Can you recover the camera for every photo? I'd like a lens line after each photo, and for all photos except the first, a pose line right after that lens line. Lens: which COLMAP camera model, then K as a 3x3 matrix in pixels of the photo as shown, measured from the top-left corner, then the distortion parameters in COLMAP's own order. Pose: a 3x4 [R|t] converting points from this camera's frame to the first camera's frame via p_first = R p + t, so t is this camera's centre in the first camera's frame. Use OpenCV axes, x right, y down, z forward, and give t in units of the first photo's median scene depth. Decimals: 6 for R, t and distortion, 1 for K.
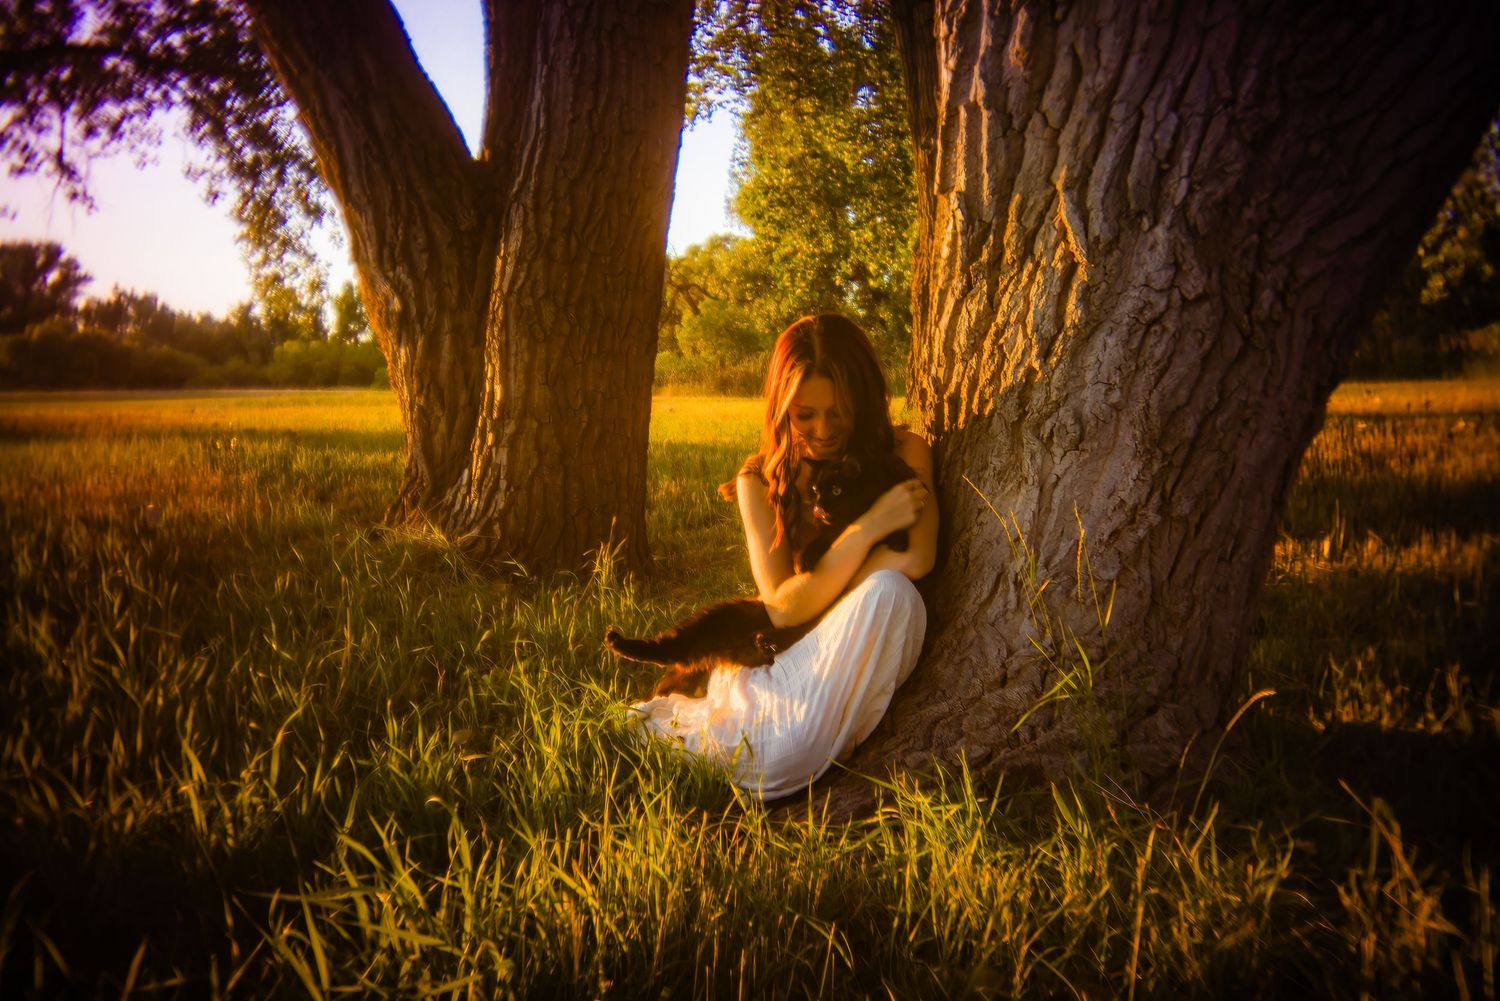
lens RADIAL K [[1250.9, 0, 760.3], [0, 1250.9, 505.5], [0, 0, 1]] dist [0.197606, -0.000027]
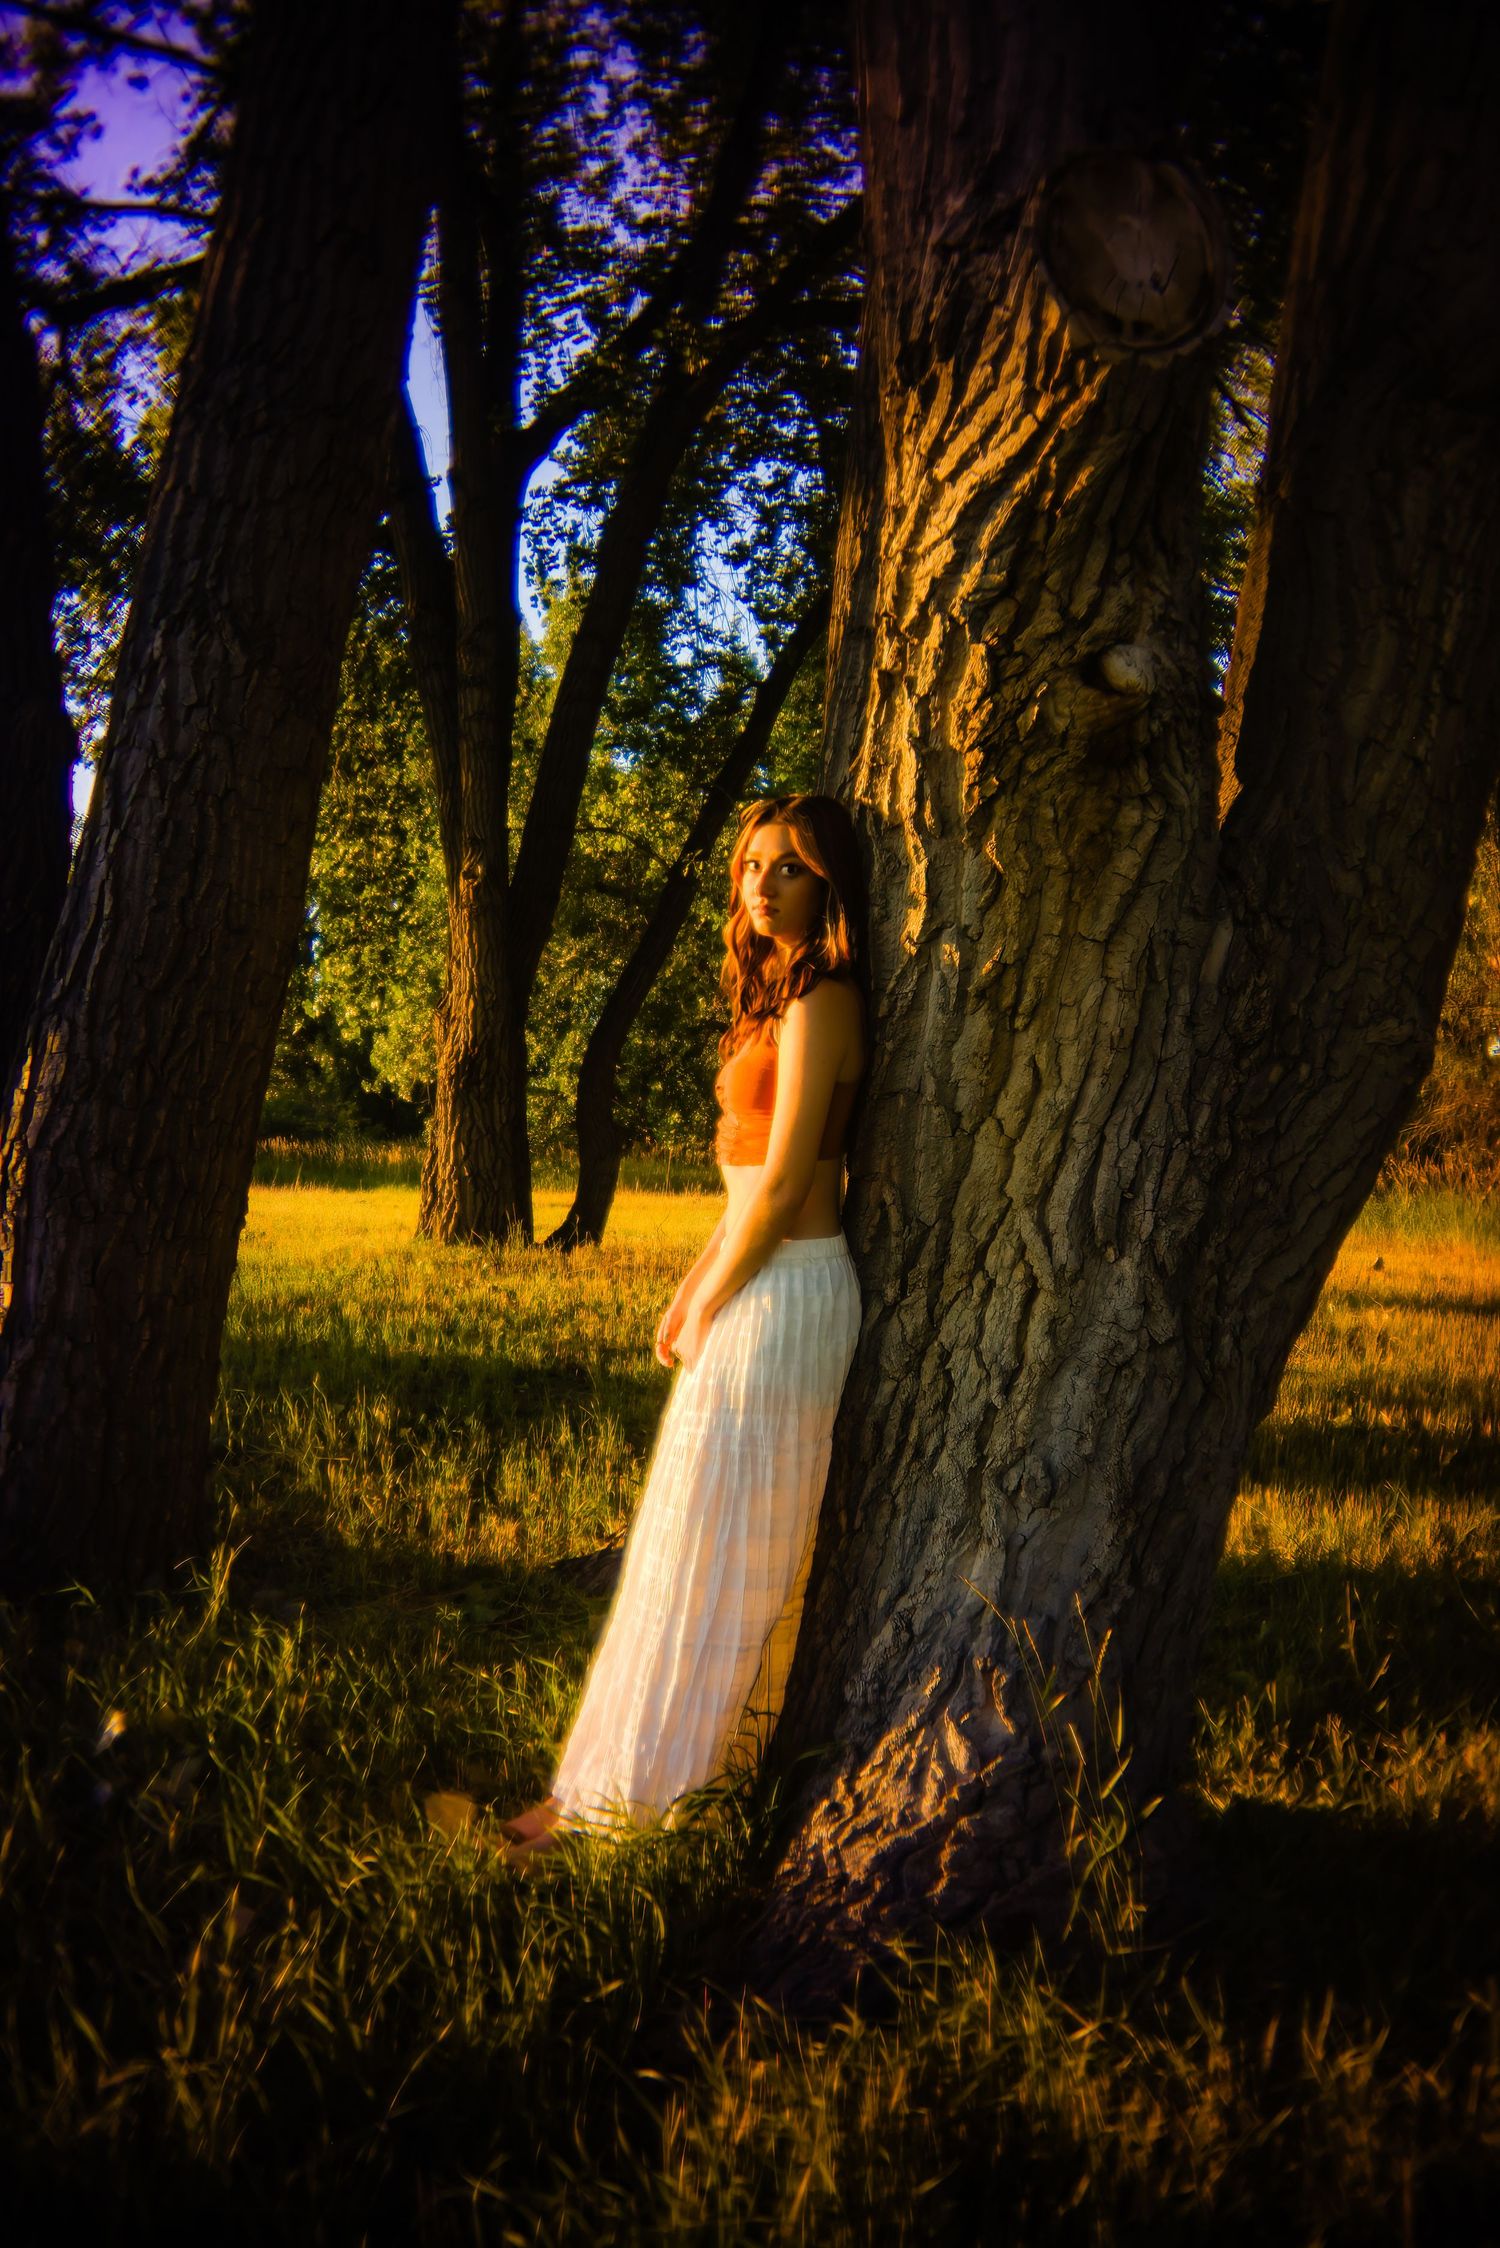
lens RADIAL K [[1879.8, 0, 753.8], [0, 1879.8, 1115.9], [0, 0, 1]] dist [0.183857, 0.066939]
pose [[0.941299, 0.059882, 0.332220, -0.385048], [-0.021262, 0.992703, -0.118692, -0.149584], [-0.336904, 0.104661, 0.935704, -0.179965]]
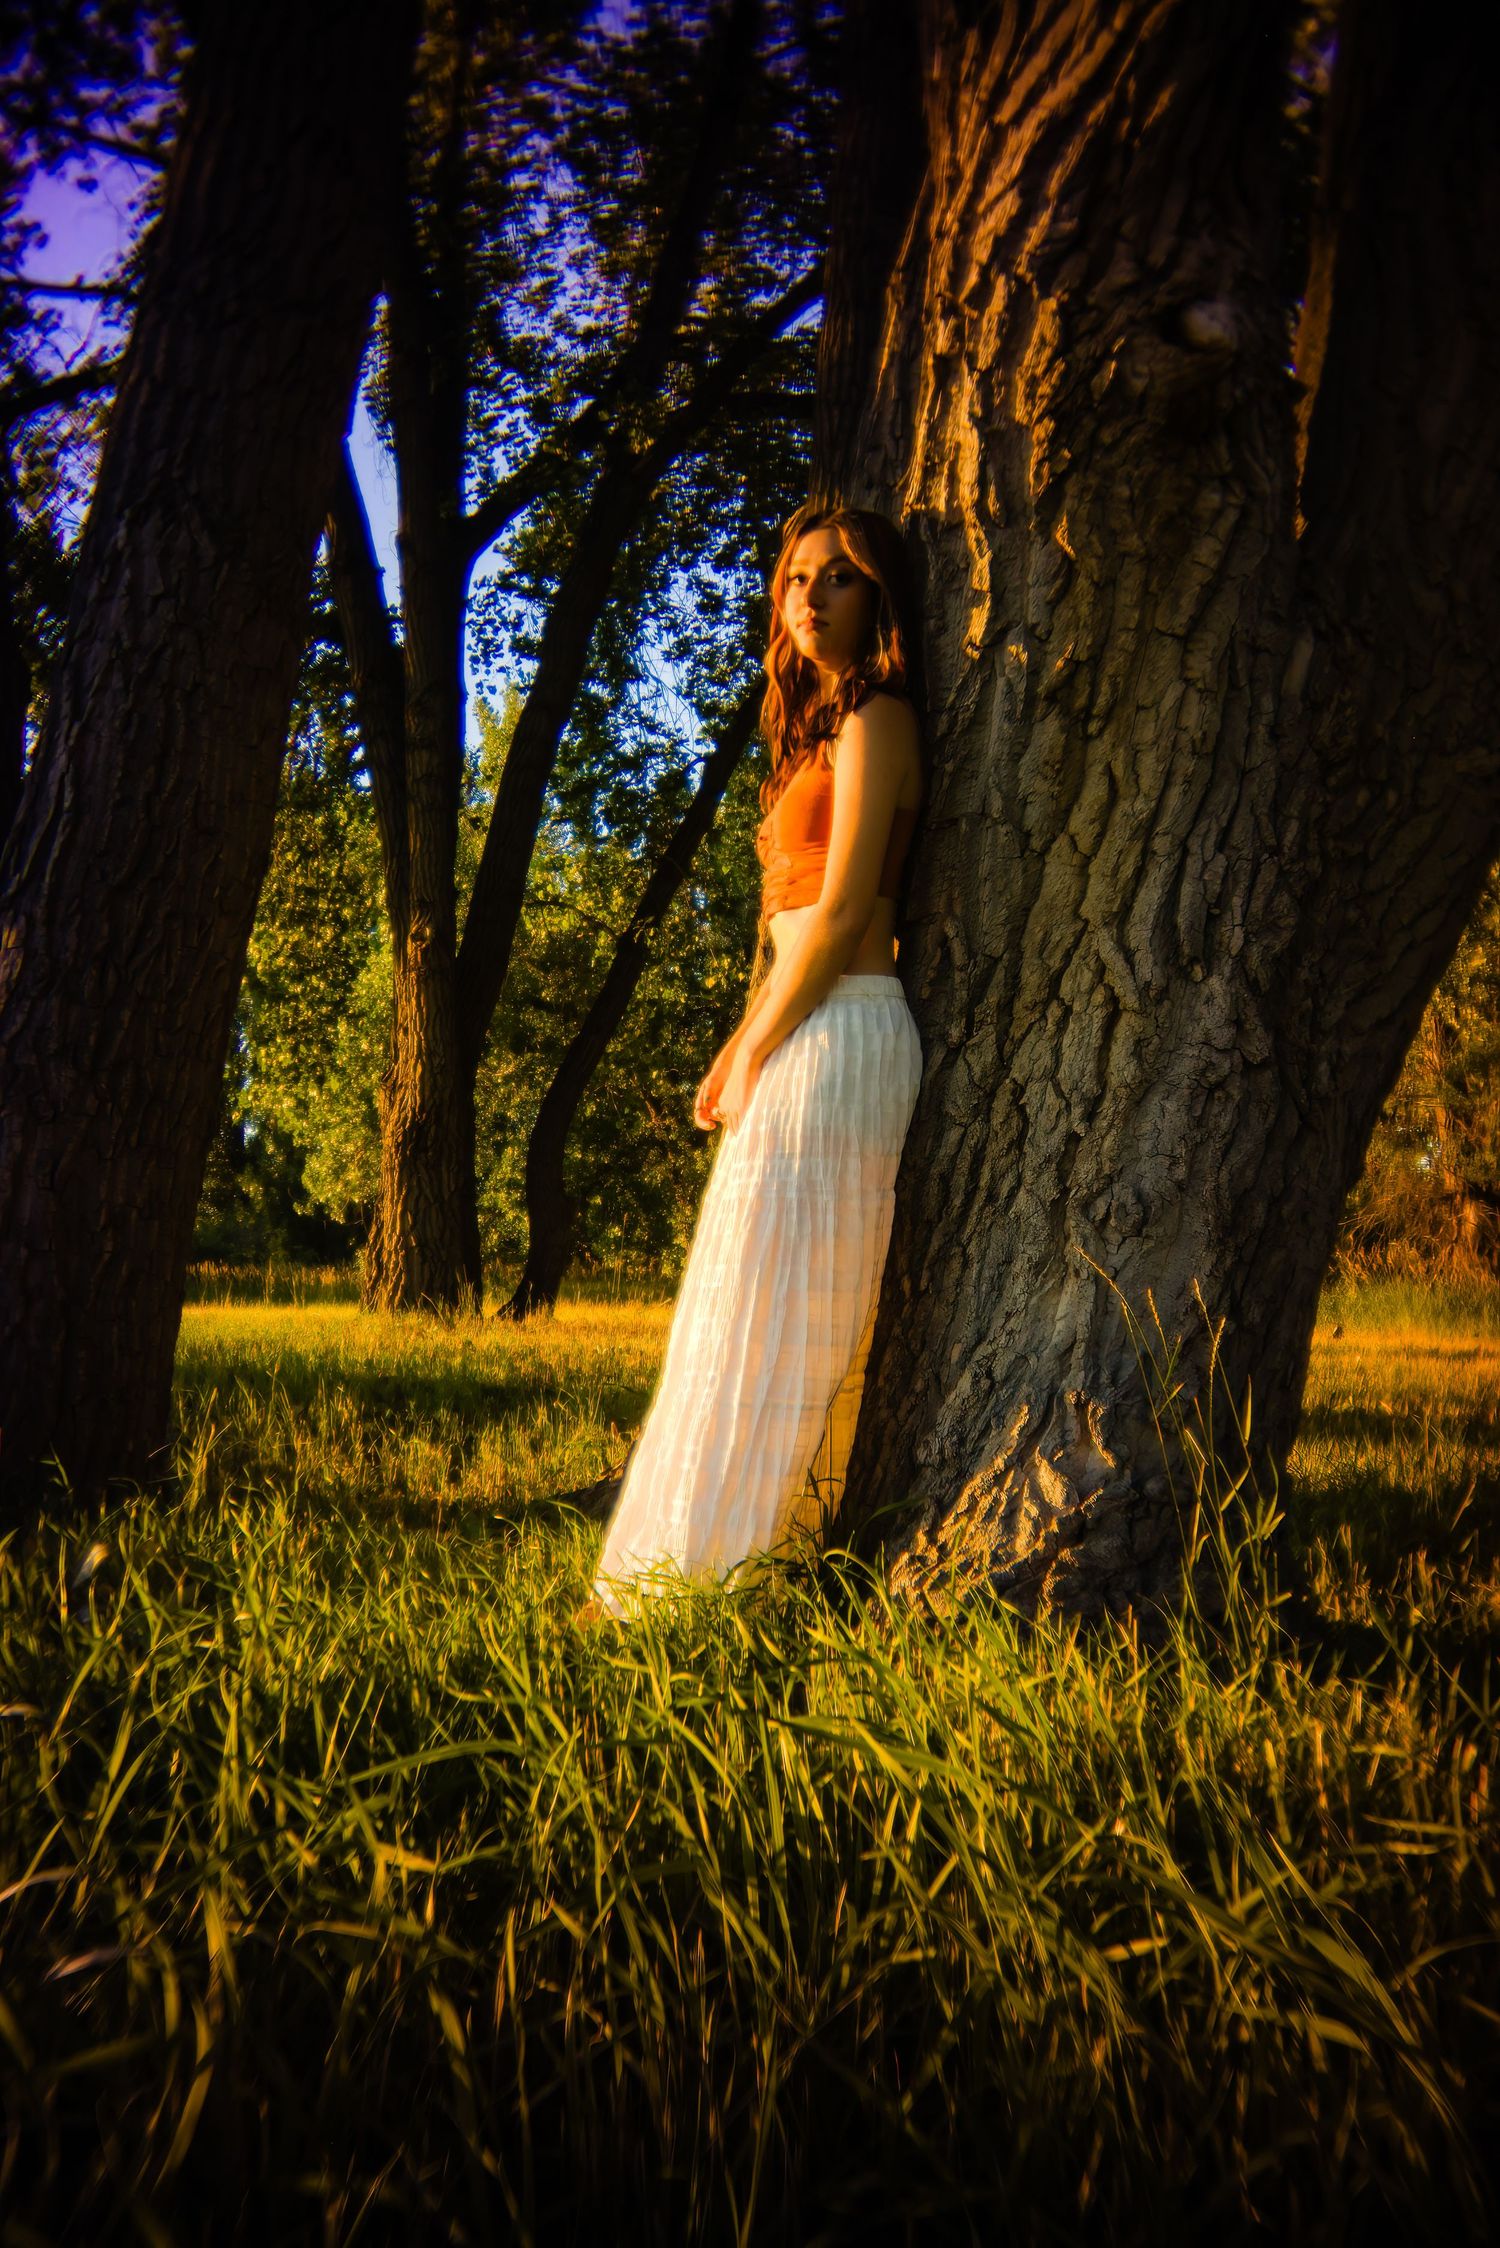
lens RADIAL K [[1879.8, 0, 753.8], [0, 1879.8, 1115.9], [0, 0, 1]] dist [0.183857, 0.066939]
pose [[0.929463, 0.074550, 0.361305, -0.405405], [-0.002225, 0.980484, -0.196585, 0.115270], [-0.368910, 0.181915, 0.911489, -0.008184]]
